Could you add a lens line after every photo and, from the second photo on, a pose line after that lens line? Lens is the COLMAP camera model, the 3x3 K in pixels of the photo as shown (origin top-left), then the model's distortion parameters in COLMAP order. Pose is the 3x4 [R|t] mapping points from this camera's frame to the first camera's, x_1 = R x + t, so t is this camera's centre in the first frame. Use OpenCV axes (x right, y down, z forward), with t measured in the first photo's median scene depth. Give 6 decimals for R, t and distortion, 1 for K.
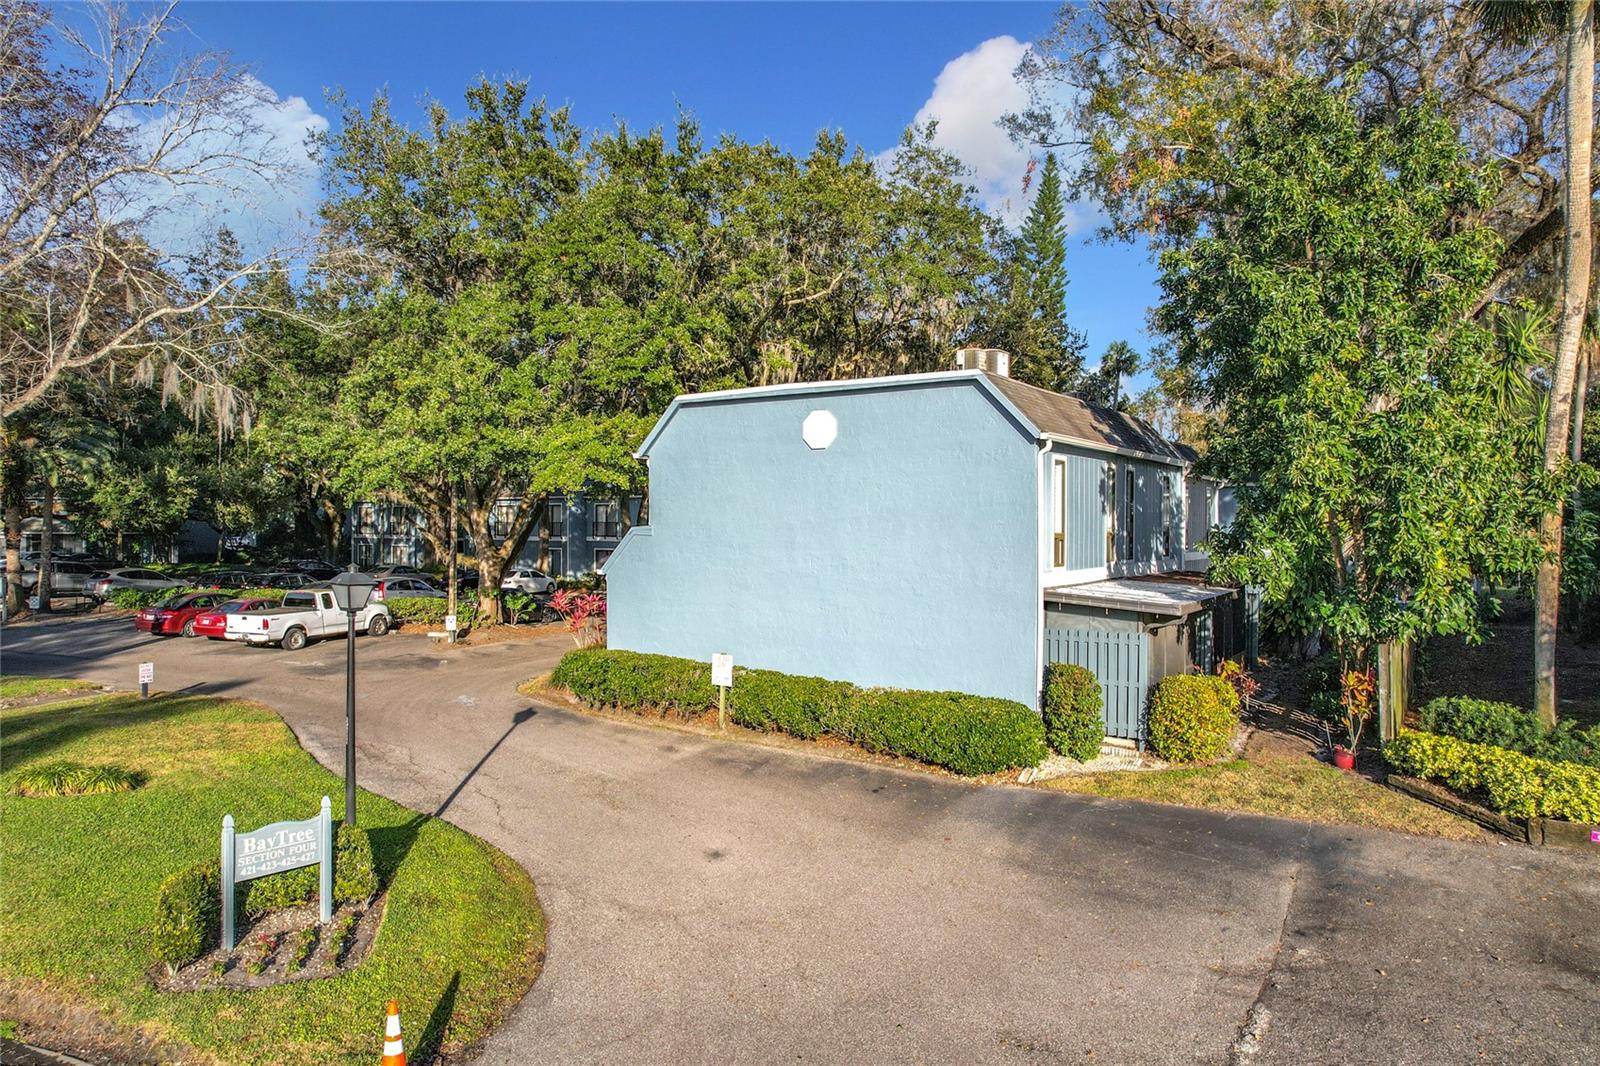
lens RADIAL K [[1009.8, 0, 829.8], [0, 1009.8, 529.2], [0, 0, 1]] dist [-0.077227, 0.061356]
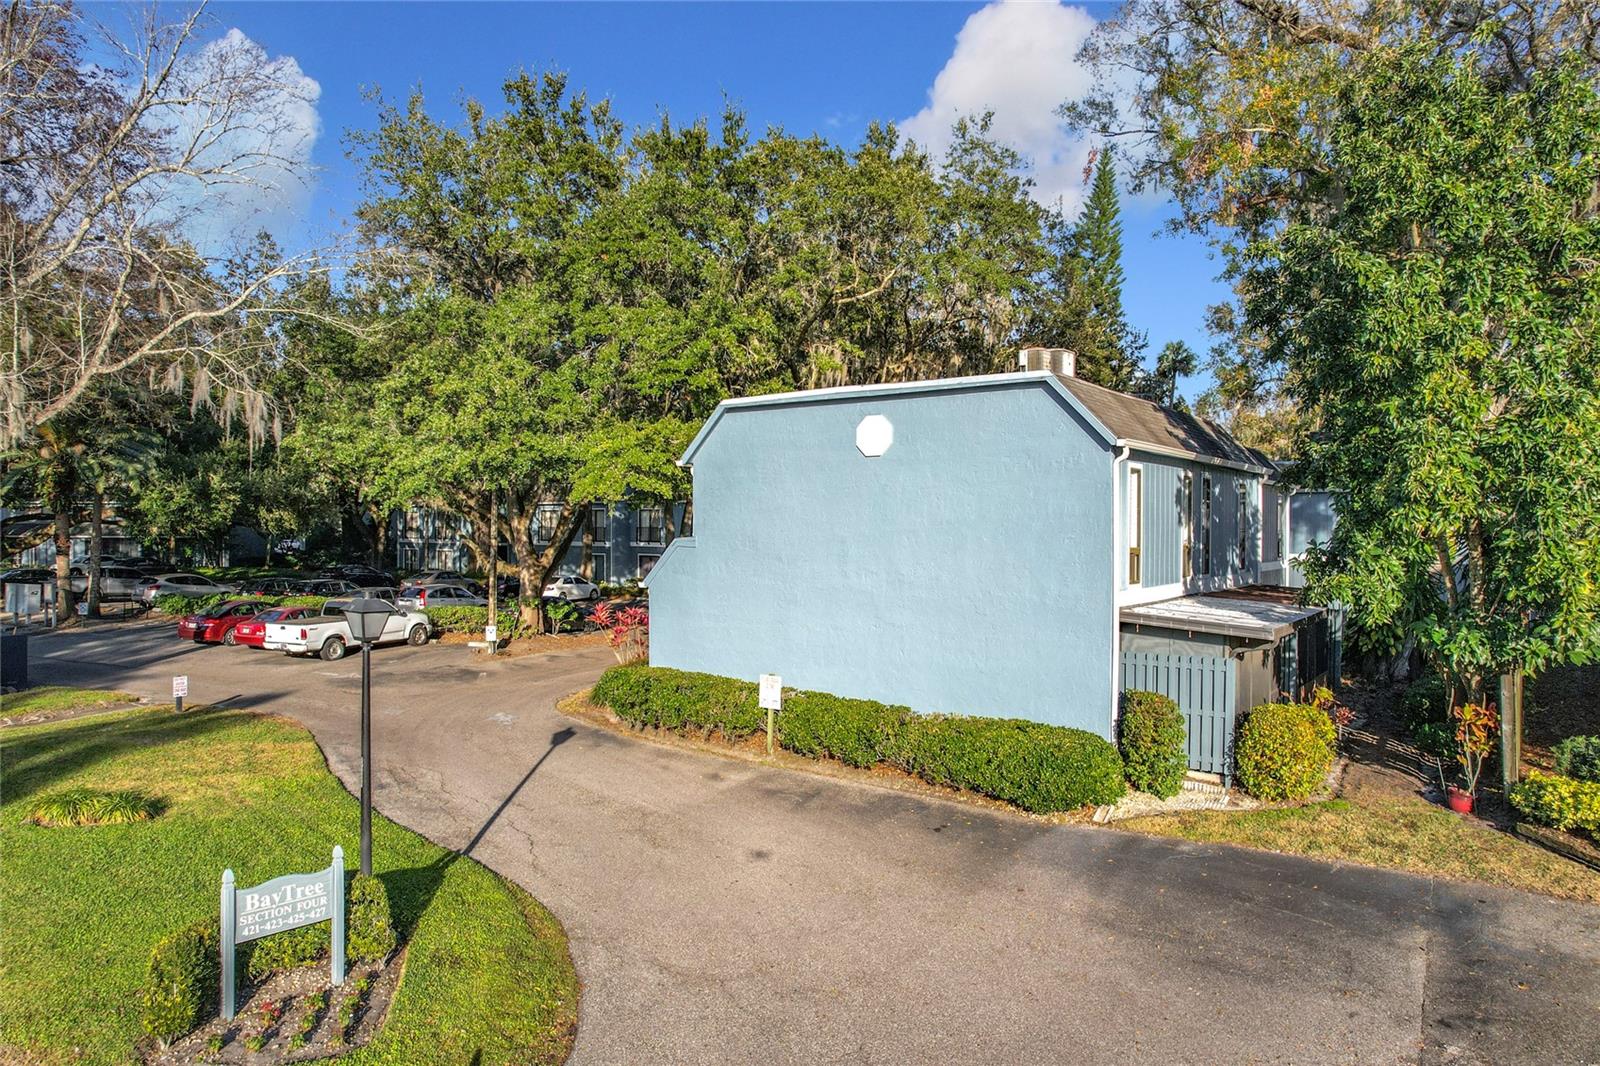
lens RADIAL K [[1009.8, 0, 829.8], [0, 1009.8, 529.2], [0, 0, 1]] dist [-0.077227, 0.061356]
pose [[0.999086, 0.000522, -0.042743, -0.010749], [-0.000606, 0.999998, -0.001950, -0.009578], [0.042742, 0.001974, 0.999084, 0.059733]]
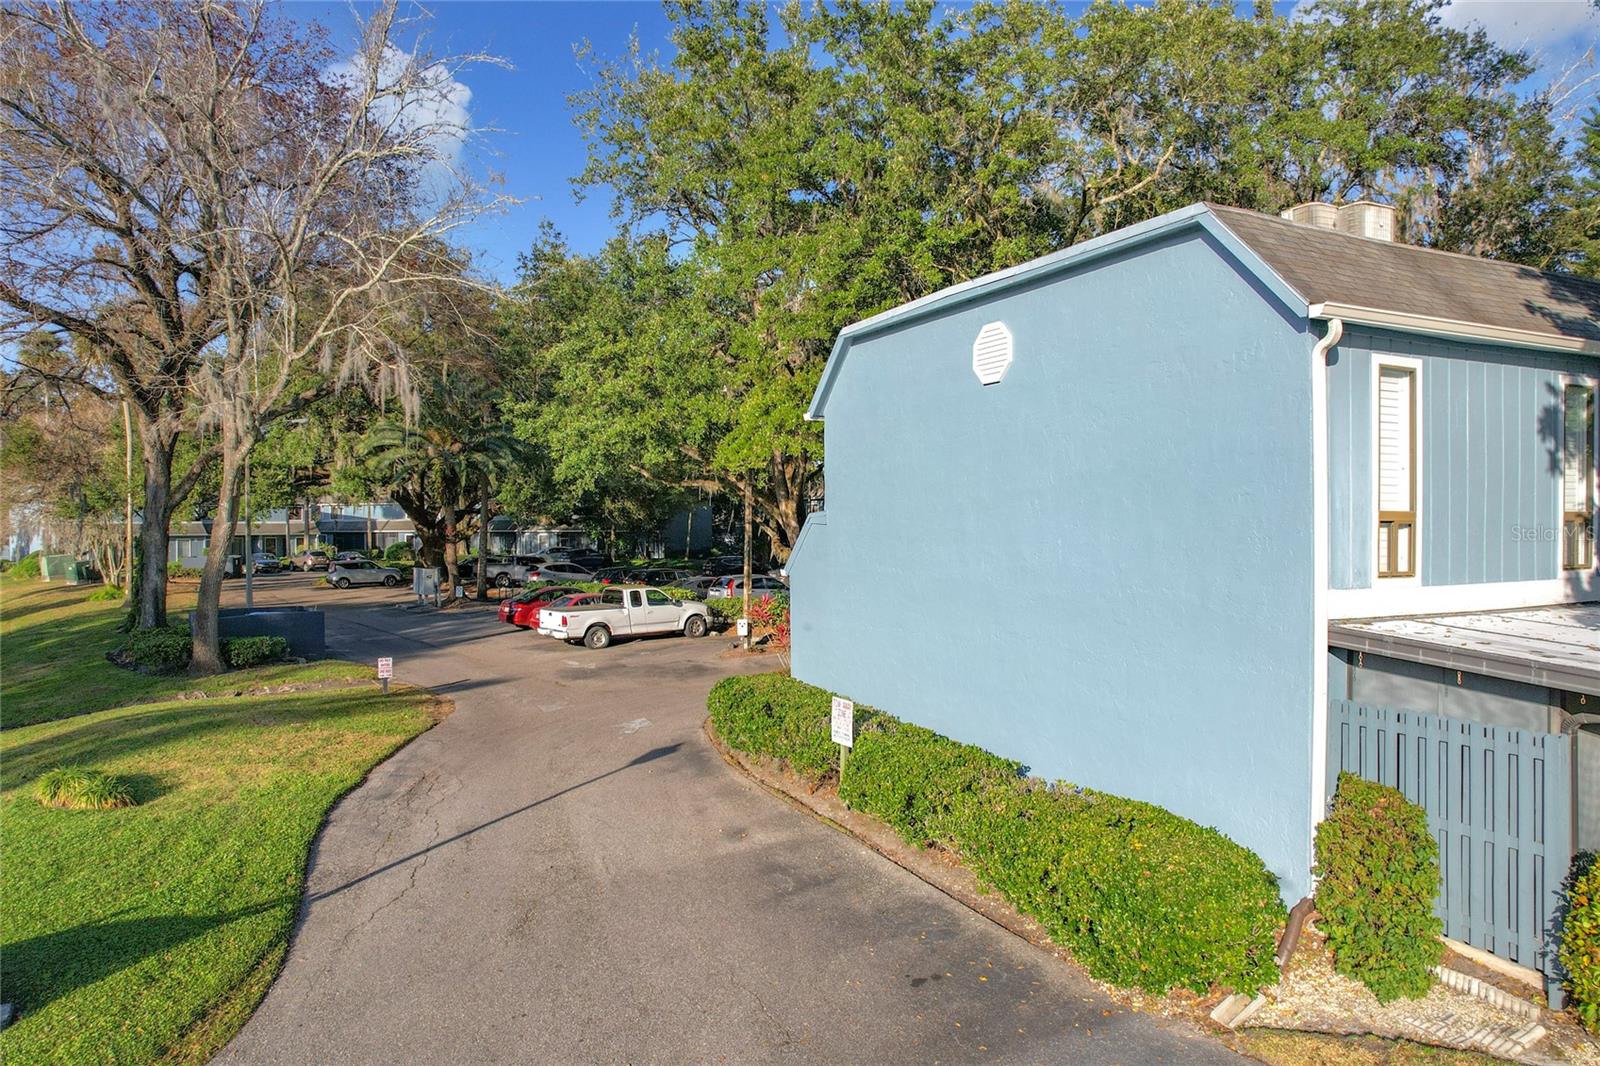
lens RADIAL K [[1039.8, 0, 800.0], [0, 1039.8, 533.0], [0, 0, 1]] dist [-0.076045, 0.060385]
pose [[0.866903, -0.002326, -0.498471, 0.197623], [0.005397, 0.999974, 0.004720, 0.009710], [0.498447, -0.006782, 0.866894, 0.360150]]
